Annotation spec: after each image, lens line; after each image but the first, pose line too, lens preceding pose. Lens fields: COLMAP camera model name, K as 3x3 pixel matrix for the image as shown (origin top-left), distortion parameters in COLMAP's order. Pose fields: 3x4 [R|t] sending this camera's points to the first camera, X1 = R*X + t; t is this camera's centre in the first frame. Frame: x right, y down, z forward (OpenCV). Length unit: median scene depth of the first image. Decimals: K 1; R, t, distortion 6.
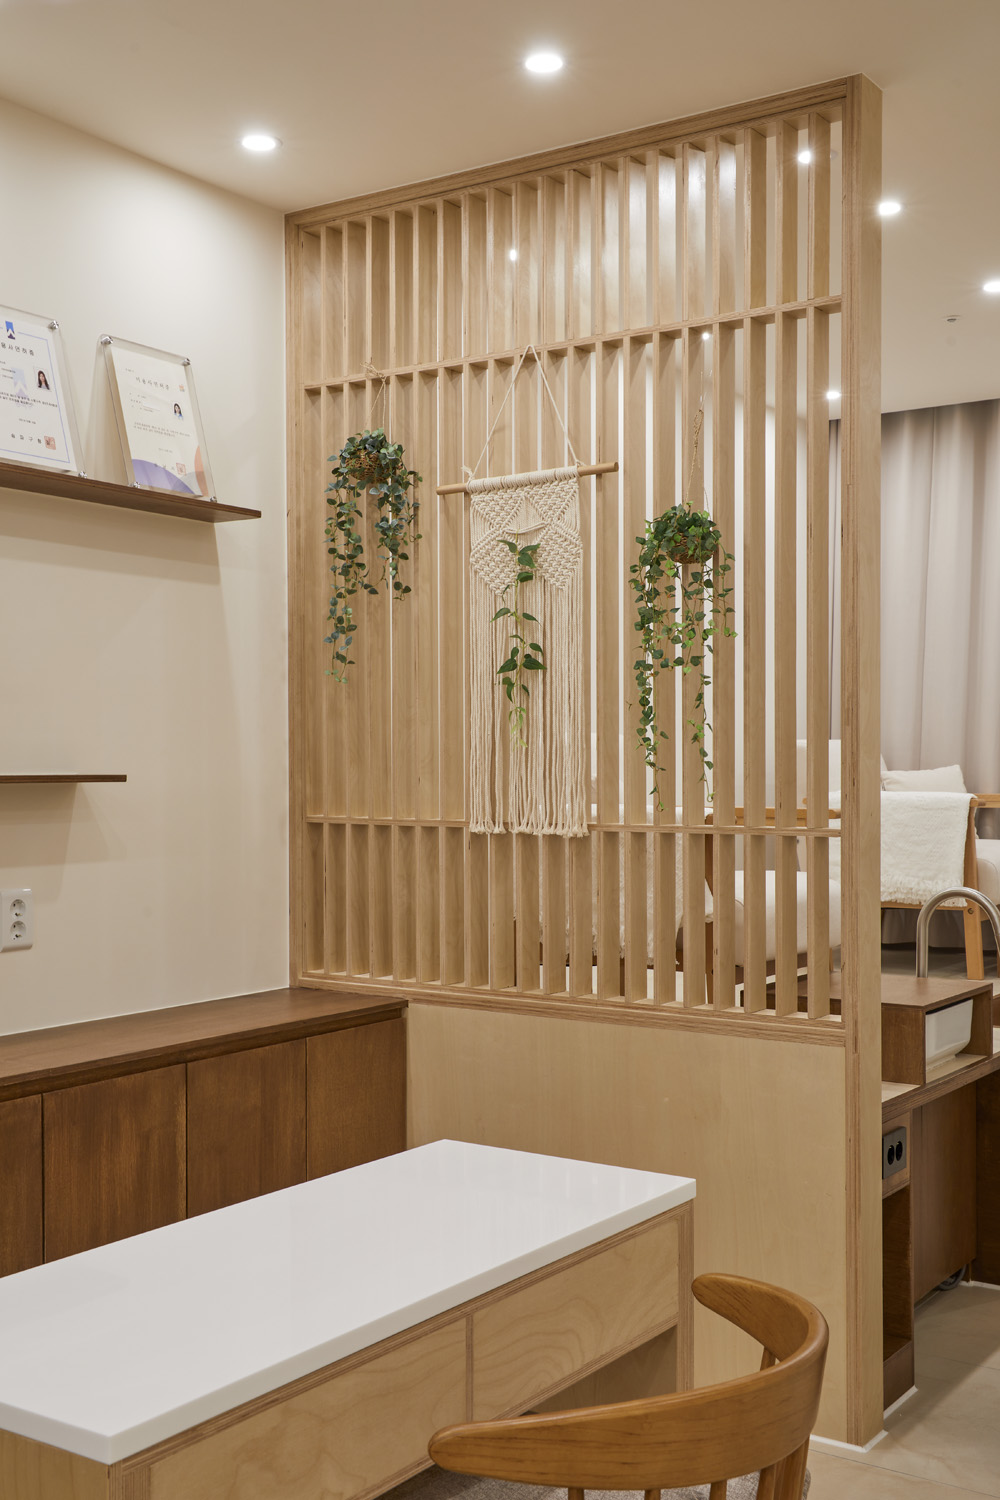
lens RADIAL K [[1638.7, 0, 493.5], [0, 1638.7, 747.9], [0, 0, 1]] dist [0.033527, 0.000000]
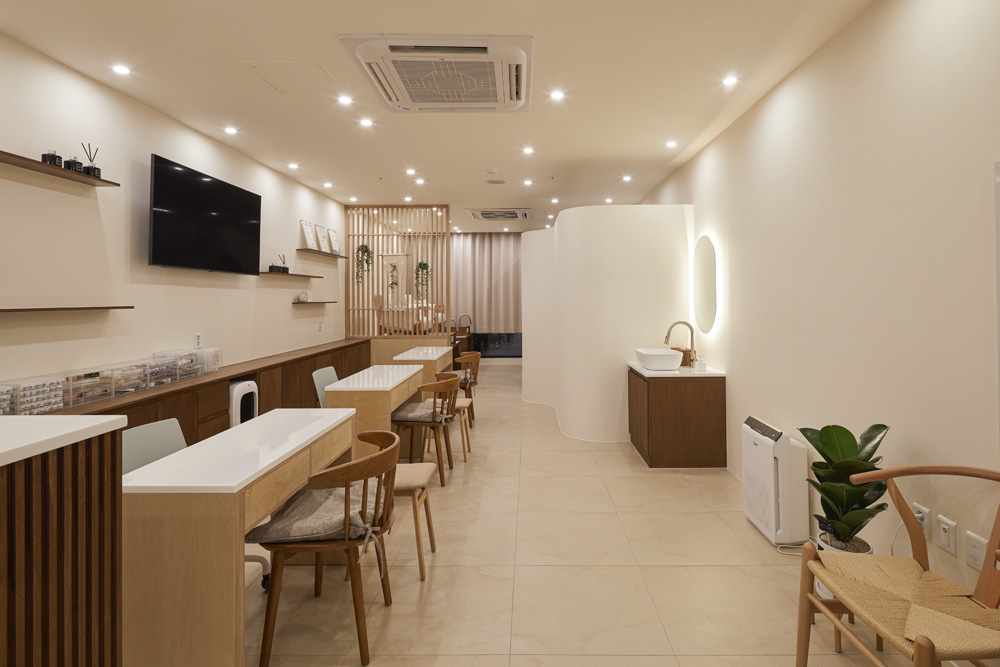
lens RADIAL K [[496.0, 0, 522.6], [0, 496.0, 296.1], [0, 0, 1]] dist [0.017295, 0.000524]
pose [[0.823723, 0.001118, 0.566991, -0.657015], [0.000989, 0.999994, -0.003409, 0.003883], [-0.566991, 0.003369, 0.823717, -0.862069]]
